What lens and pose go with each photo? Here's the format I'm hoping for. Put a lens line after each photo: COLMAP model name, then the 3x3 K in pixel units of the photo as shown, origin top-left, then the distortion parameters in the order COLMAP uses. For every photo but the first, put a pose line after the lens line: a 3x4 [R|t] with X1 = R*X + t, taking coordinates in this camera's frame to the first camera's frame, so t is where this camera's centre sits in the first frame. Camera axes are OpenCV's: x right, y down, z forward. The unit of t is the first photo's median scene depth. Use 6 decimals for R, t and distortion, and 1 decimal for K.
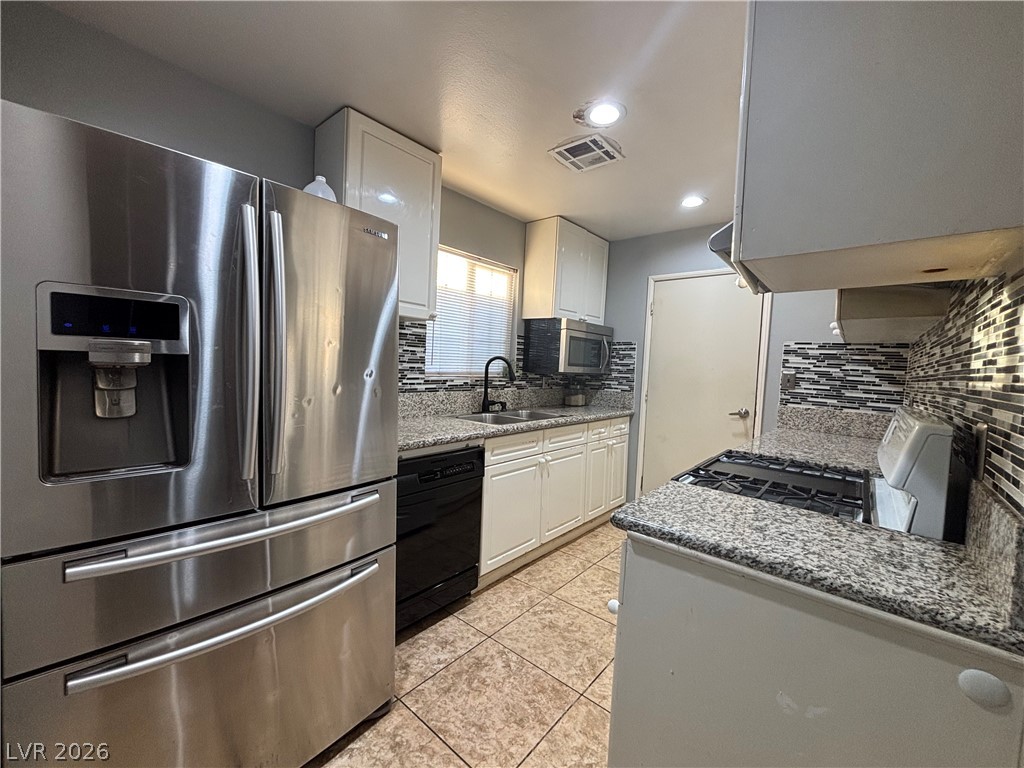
lens RADIAL K [[408.3, 0, 510.8], [0, 408.3, 381.2], [0, 0, 1]] dist [-0.000138, 0.000181]
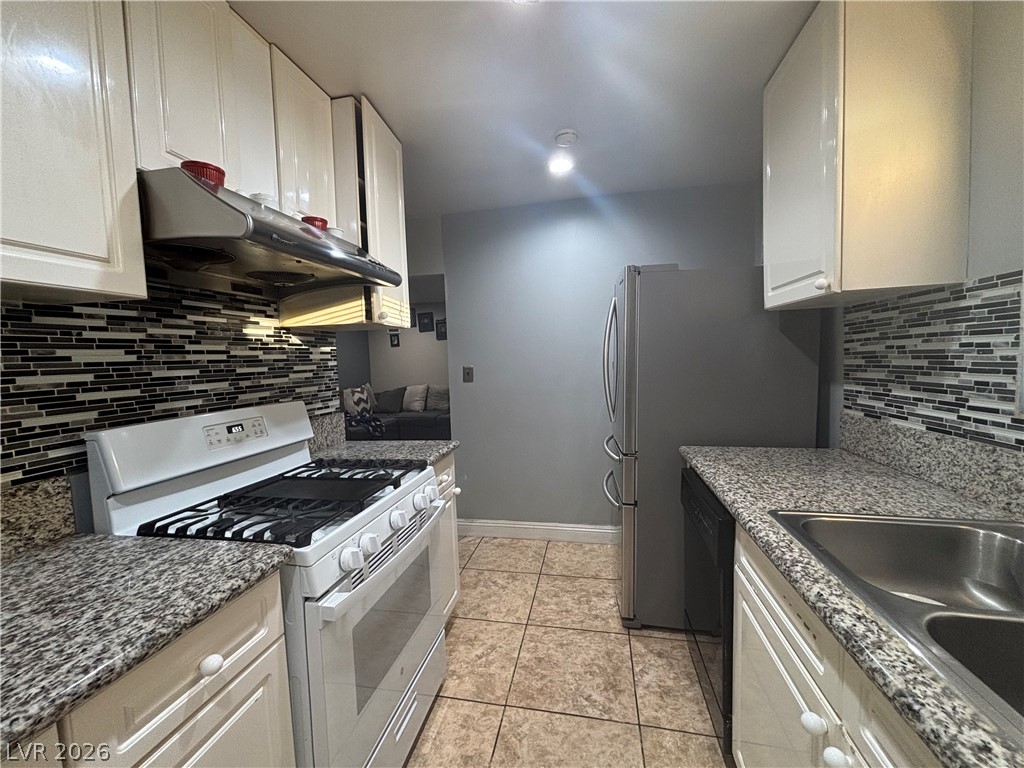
lens RADIAL K [[408.3, 0, 510.8], [0, 408.3, 381.2], [0, 0, 1]] dist [-0.000138, 0.000181]
pose [[-0.875180, 0.015039, -0.483564, 0.366393], [-0.025453, 0.996701, 0.077065, -0.051961], [0.483128, 0.079754, -0.871910, 1.053071]]
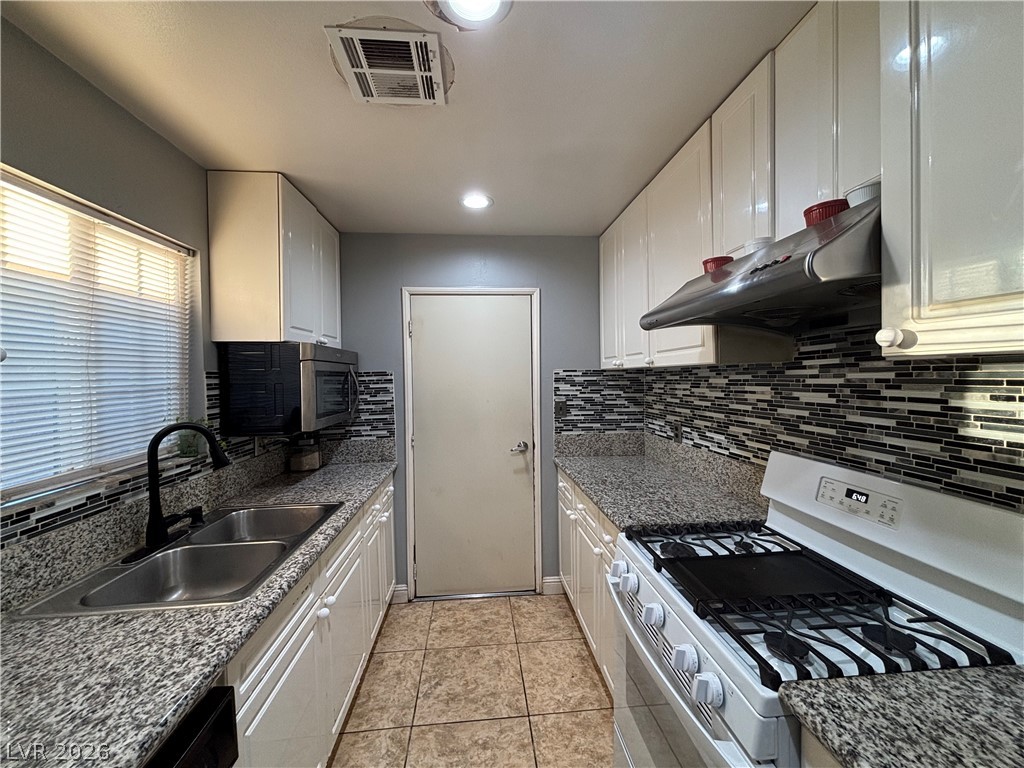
lens RADIAL K [[408.3, 0, 510.8], [0, 408.3, 381.2], [0, 0, 1]] dist [-0.000138, 0.000181]
pose [[0.694225, -0.065171, 0.716802, -0.110952], [0.077502, 0.996871, 0.015573, -0.094111], [-0.715573, 0.044743, 0.697103, 0.403388]]
